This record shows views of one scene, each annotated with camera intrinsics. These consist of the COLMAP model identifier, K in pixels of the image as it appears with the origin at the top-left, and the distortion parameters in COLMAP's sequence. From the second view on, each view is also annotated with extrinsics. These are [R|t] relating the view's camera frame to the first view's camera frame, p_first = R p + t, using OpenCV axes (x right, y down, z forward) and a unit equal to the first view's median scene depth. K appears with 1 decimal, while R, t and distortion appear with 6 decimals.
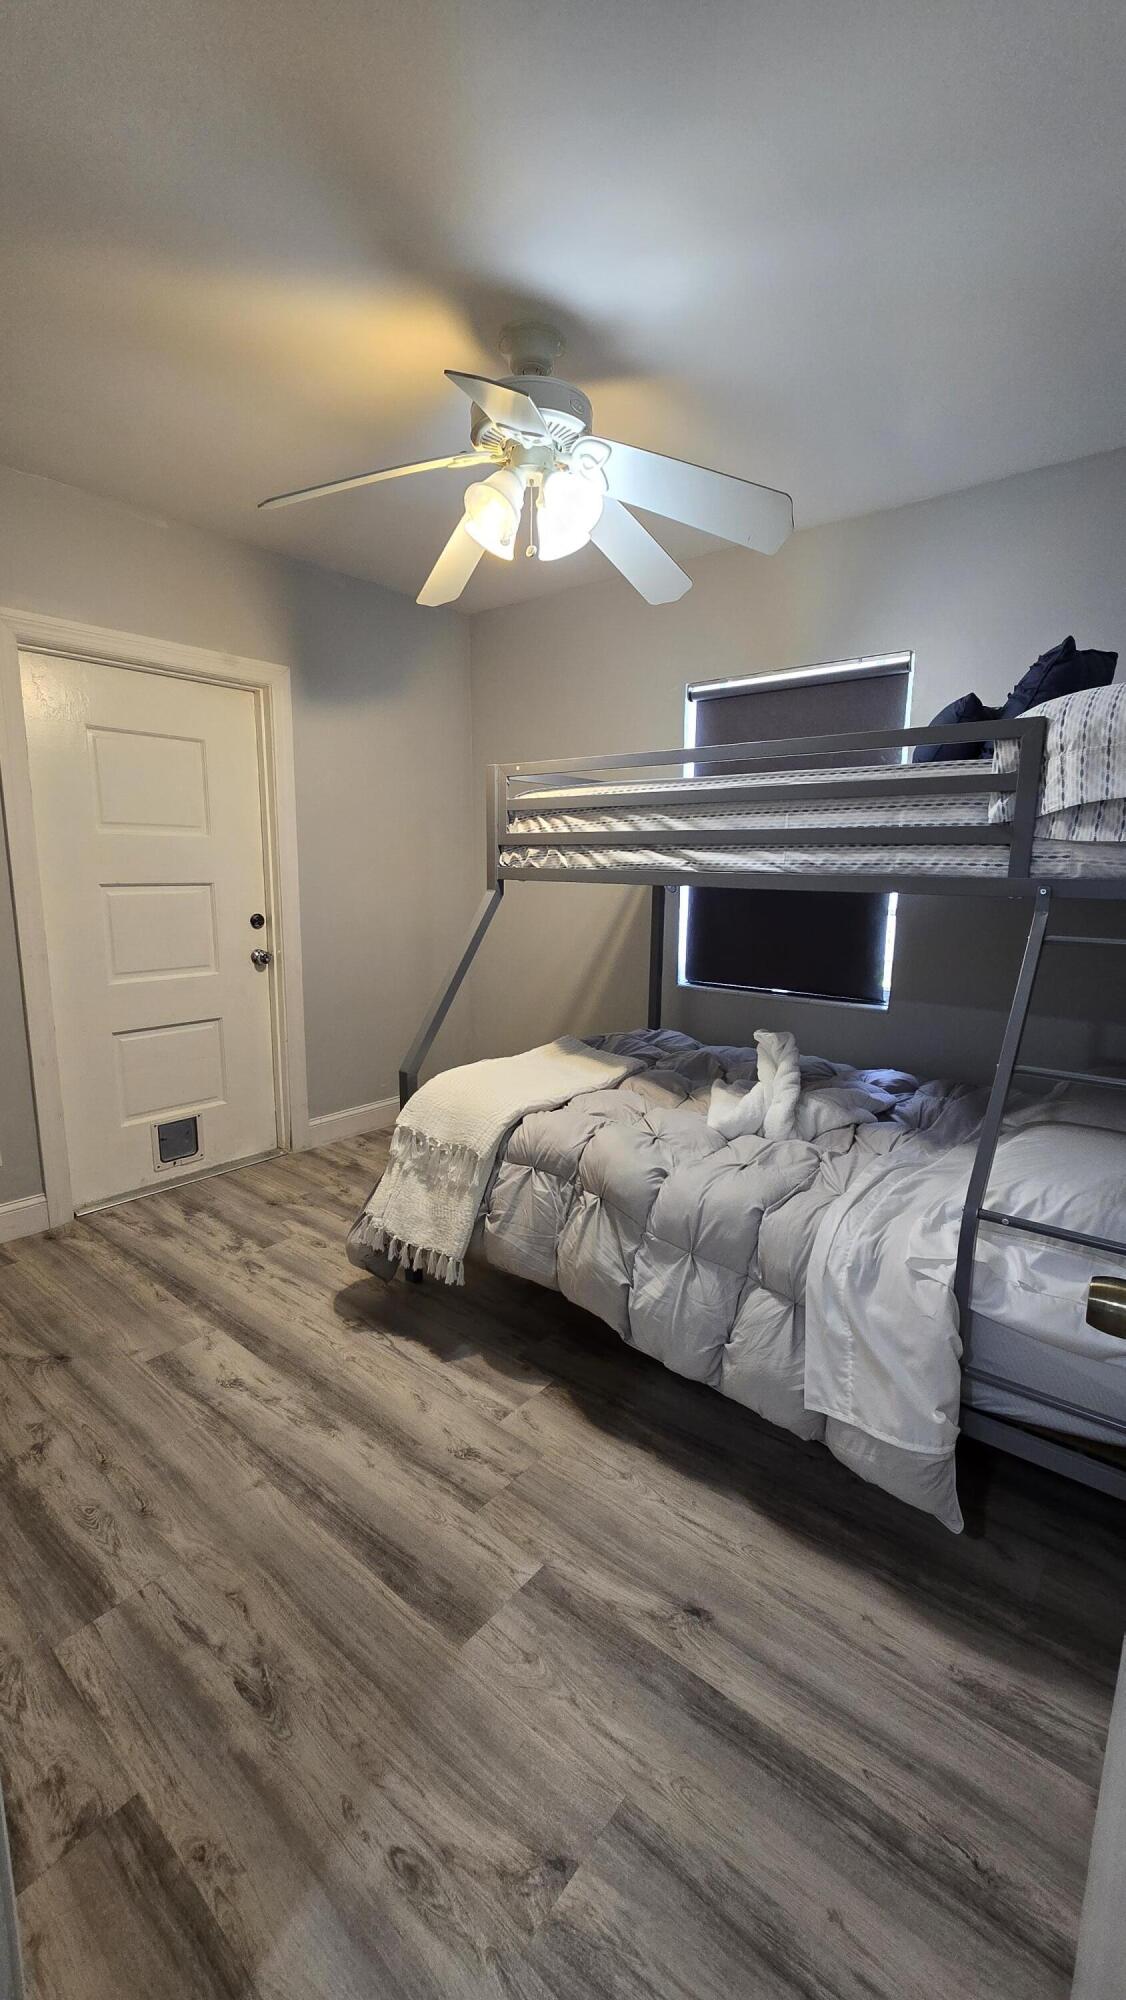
lens RADIAL K [[811.3, 0, 563.0], [0, 811.3, 1010.2], [0, 0, 1]] dist [0.003393, 0.001417]
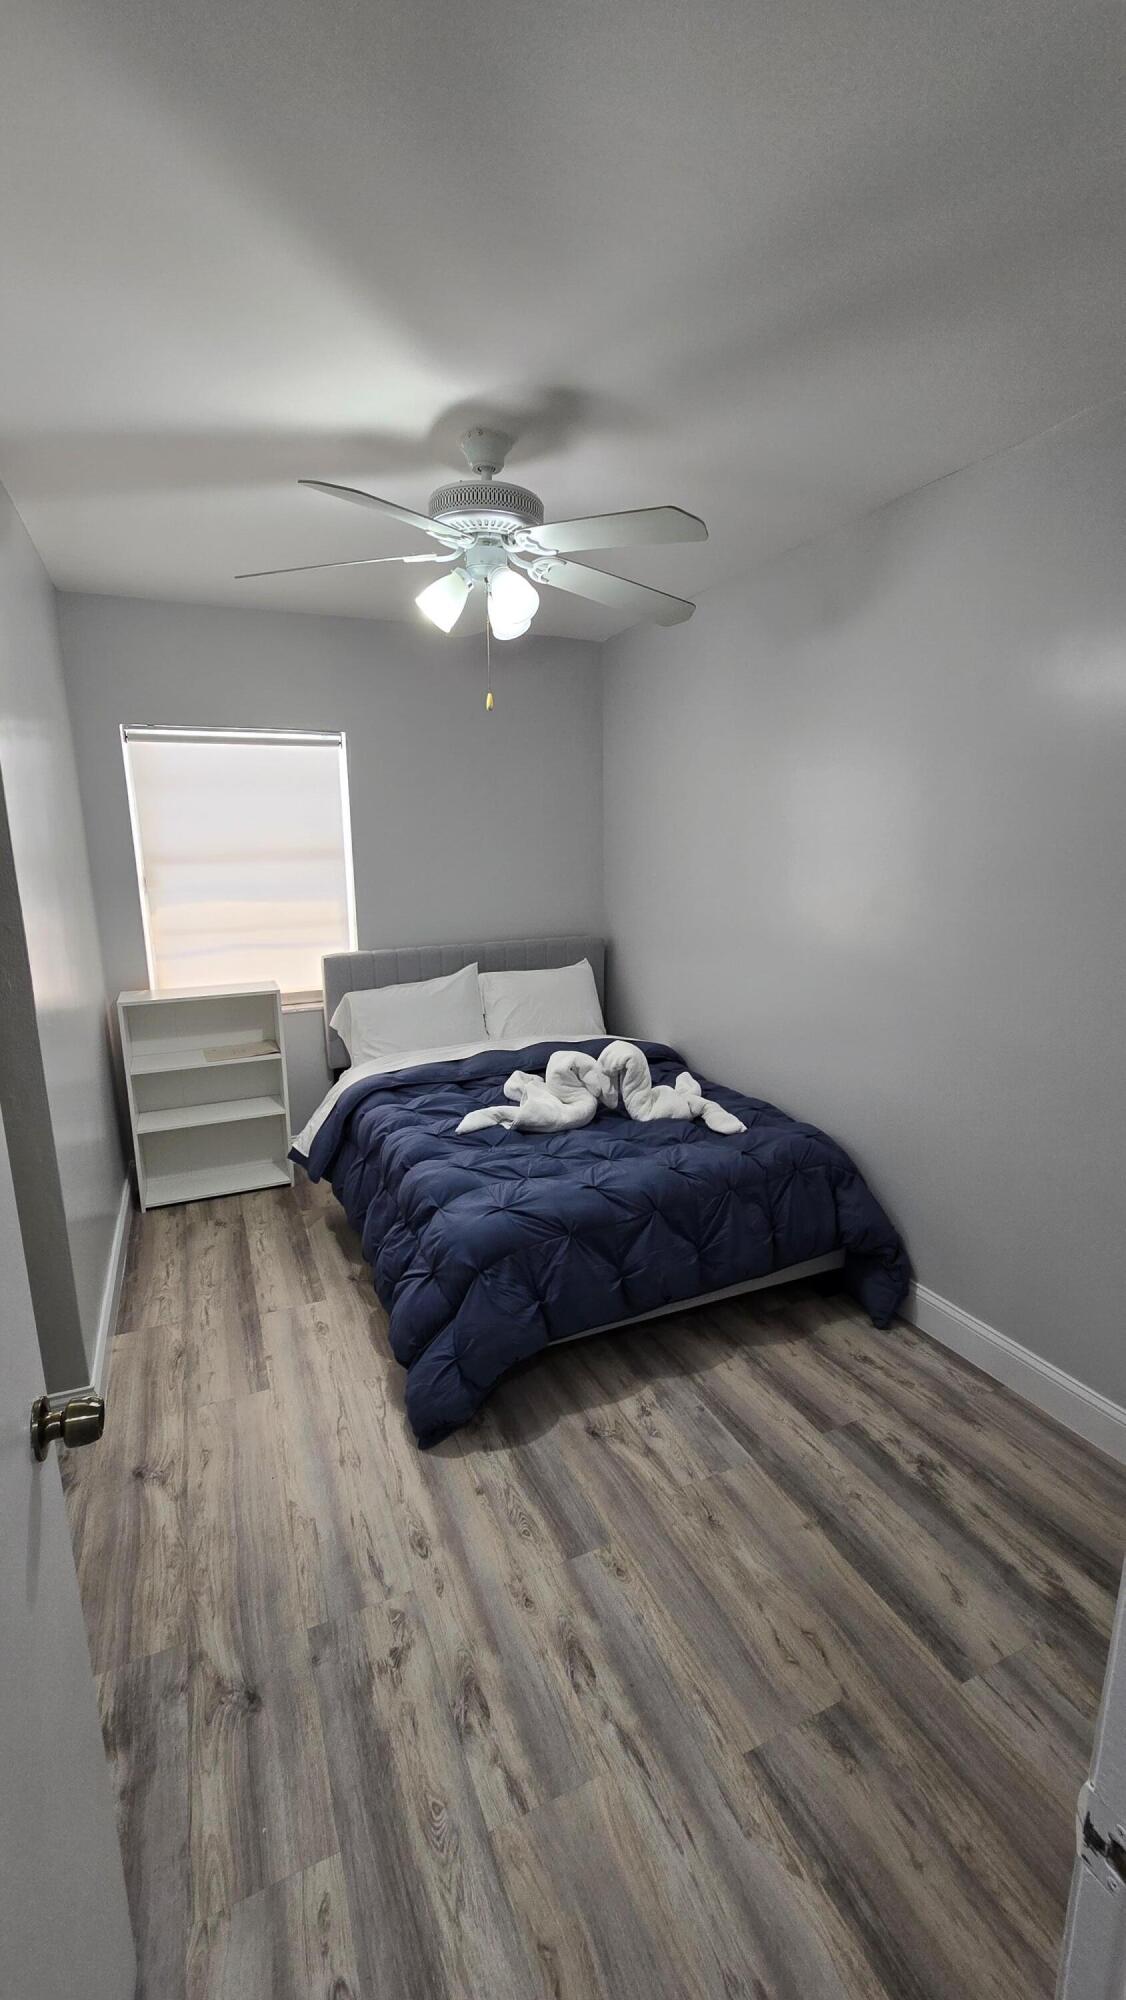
lens RADIAL K [[811.3, 0, 560.2], [0, 811.3, 998.2], [0, 0, 1]] dist [0.003393, 0.001417]
pose [[-0.892383, -0.092534, 0.441690, -0.909153], [0.082740, 0.928612, 0.361711, -0.486365], [-0.443629, 0.359330, -0.821021, 1.550790]]
